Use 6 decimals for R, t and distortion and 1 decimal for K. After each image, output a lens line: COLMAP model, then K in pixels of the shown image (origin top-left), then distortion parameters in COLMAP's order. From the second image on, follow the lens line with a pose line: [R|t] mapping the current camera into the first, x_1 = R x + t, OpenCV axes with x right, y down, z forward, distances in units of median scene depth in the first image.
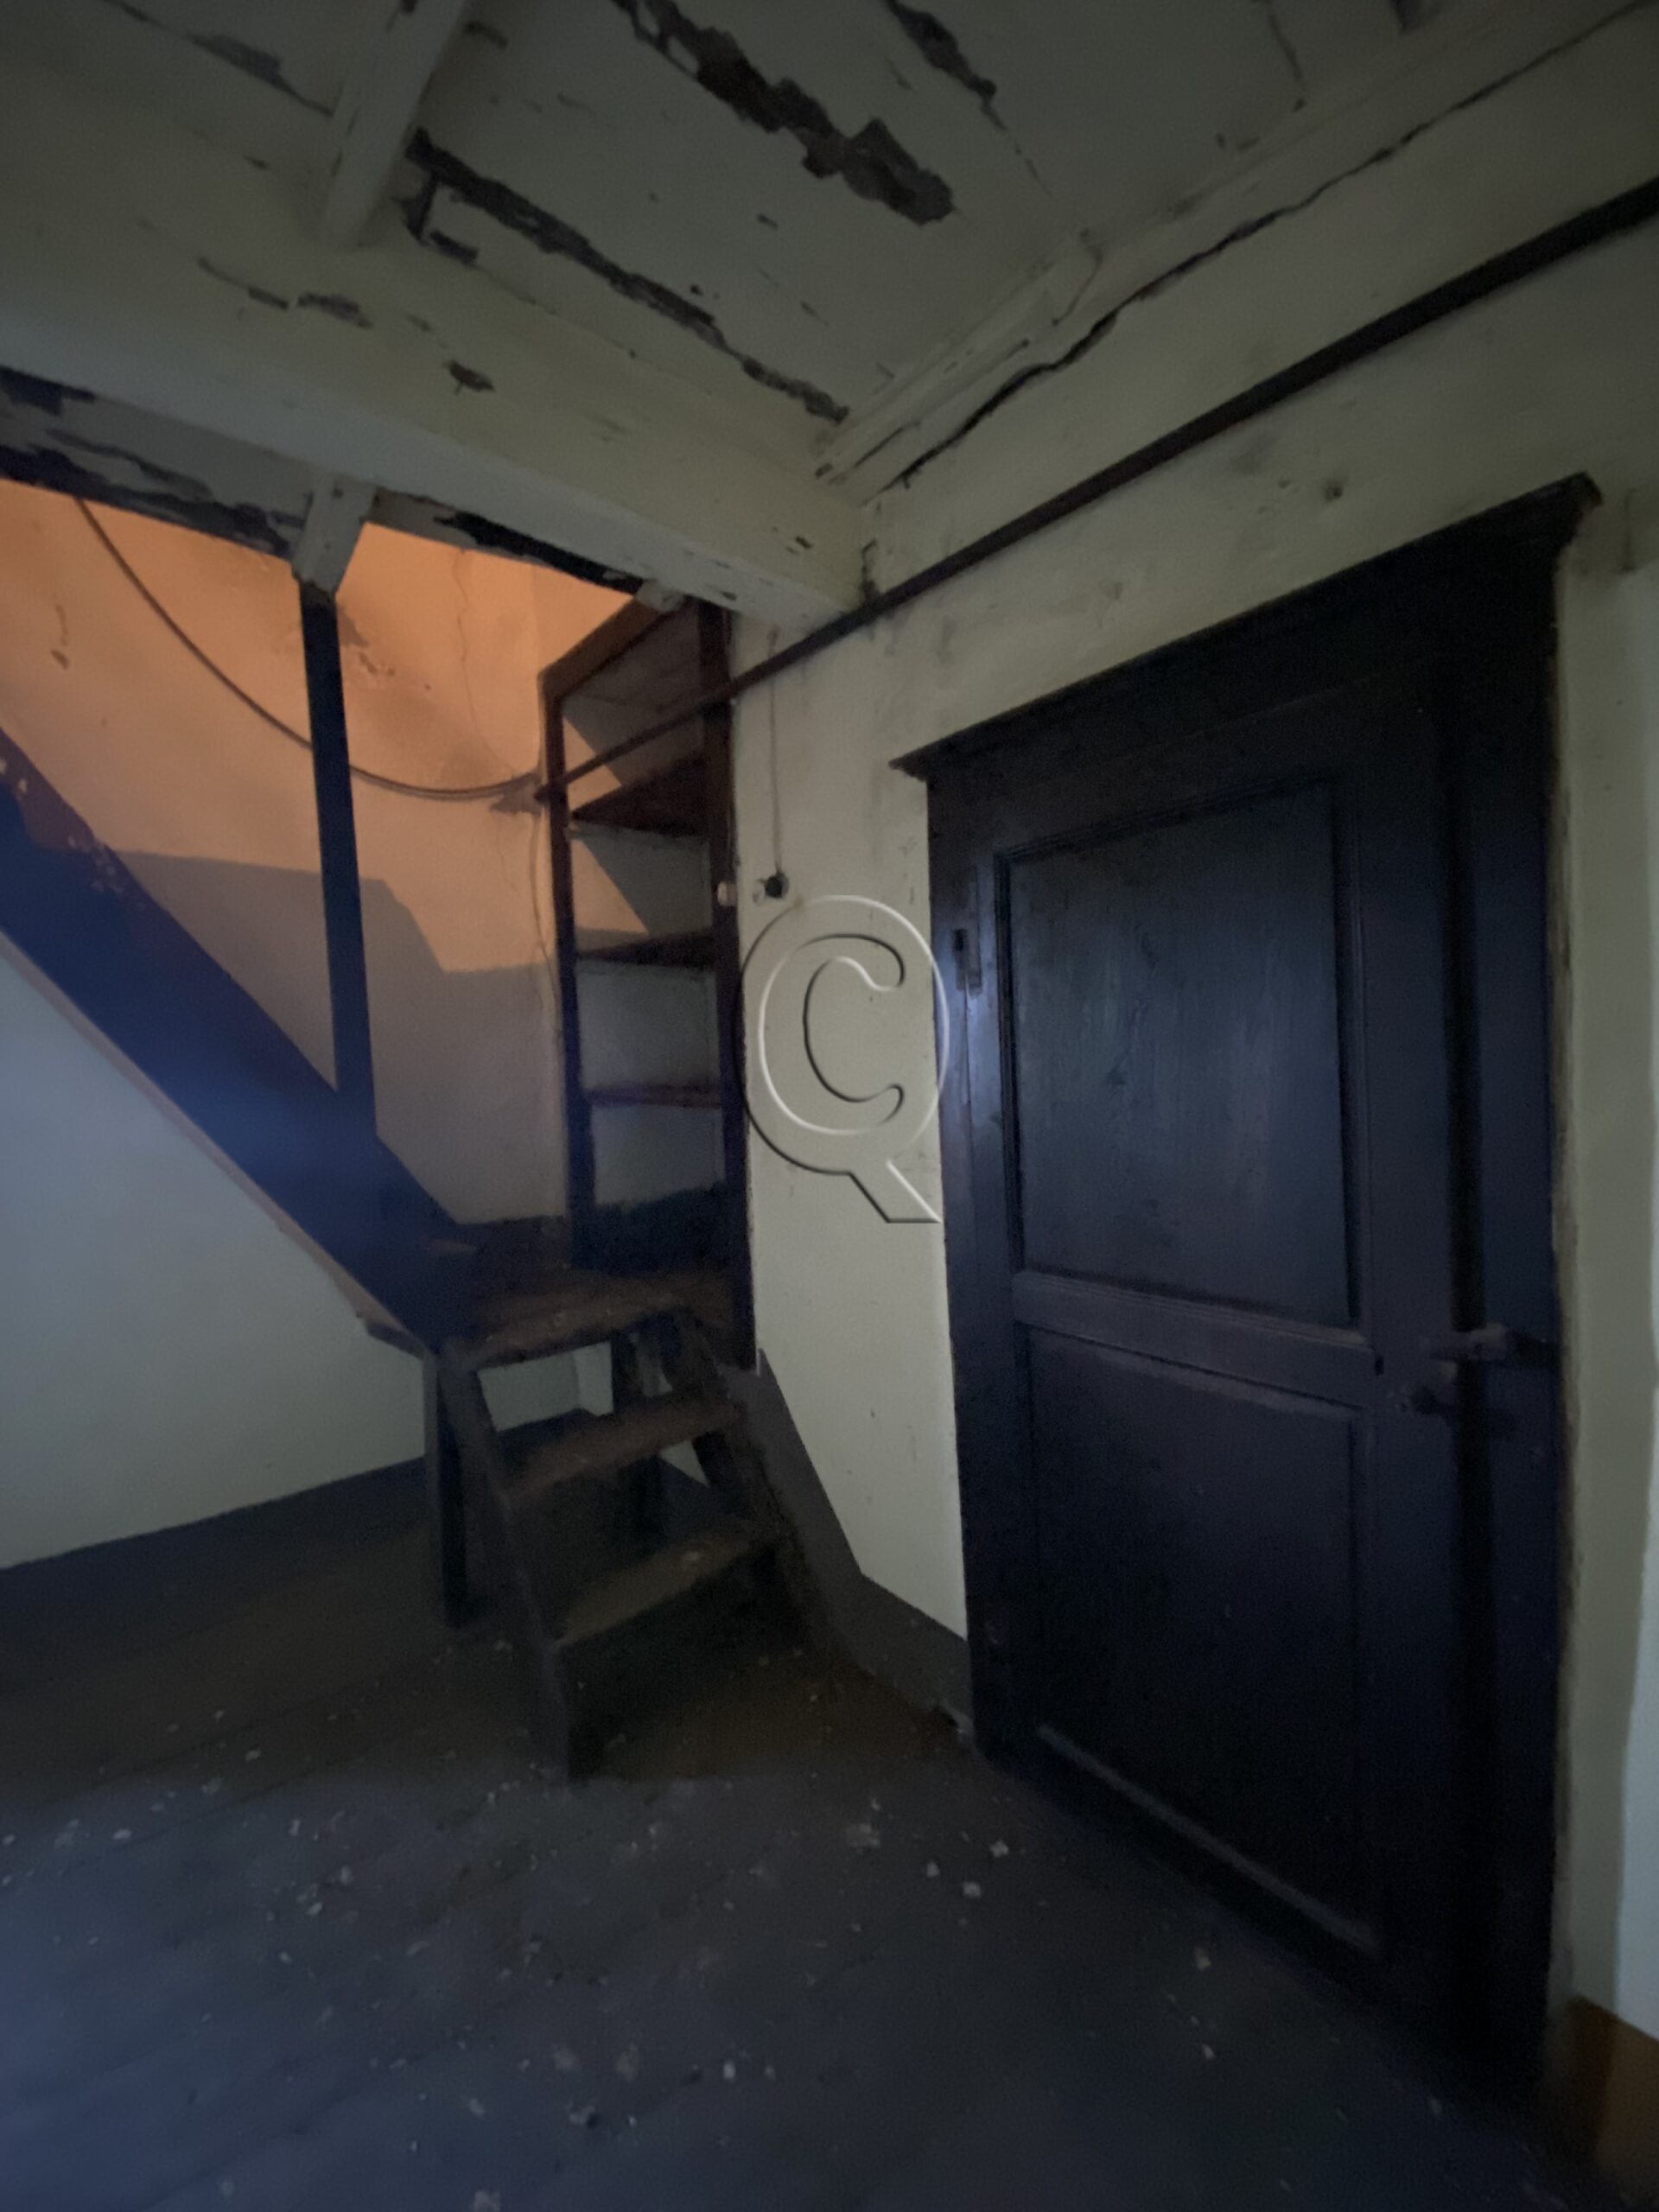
lens RADIAL K [[878.0, 0, 844.2], [0, 878.0, 1101.2], [0, 0, 1]] dist [0.016882, -0.017495]
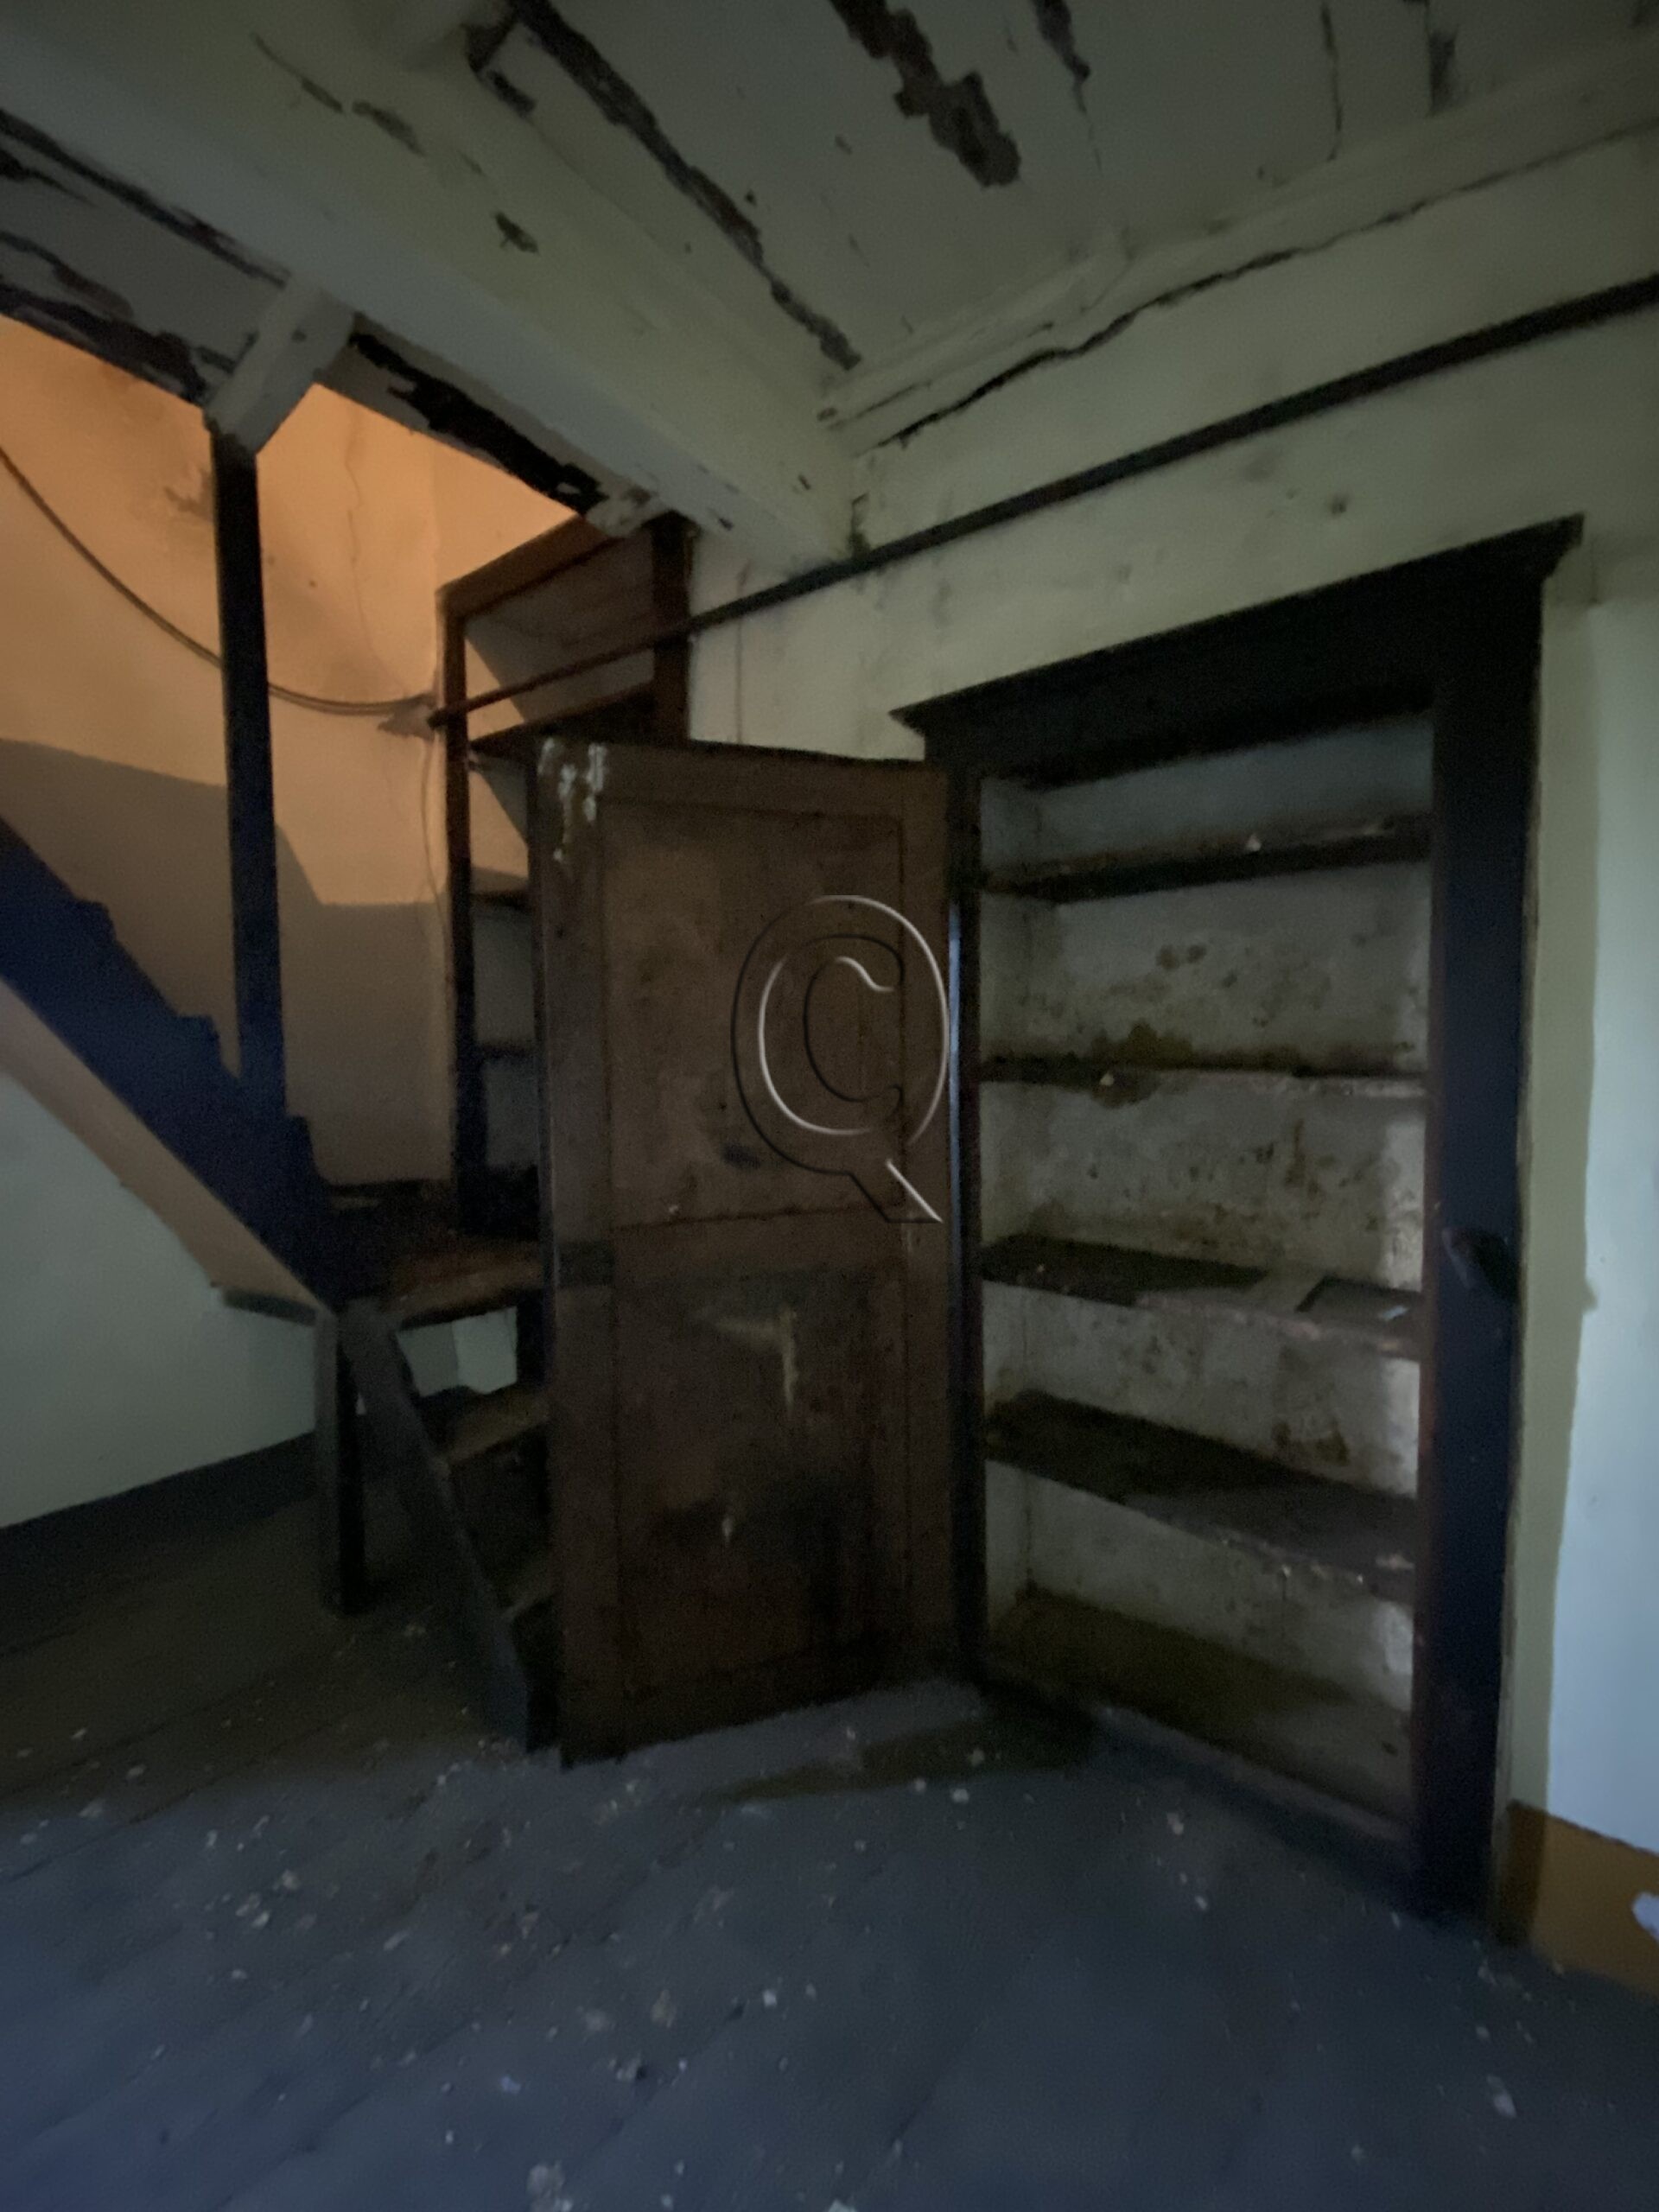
lens RADIAL K [[878.5, 0, 837.3], [0, 878.5, 1100.4], [0, 0, 1]] dist [0.015241, -0.016258]
pose [[0.976962, 0.026622, 0.211747, -0.214487], [-0.027787, 0.999611, 0.002526, 0.064039], [-0.211598, -0.008352, 0.977321, 0.013926]]
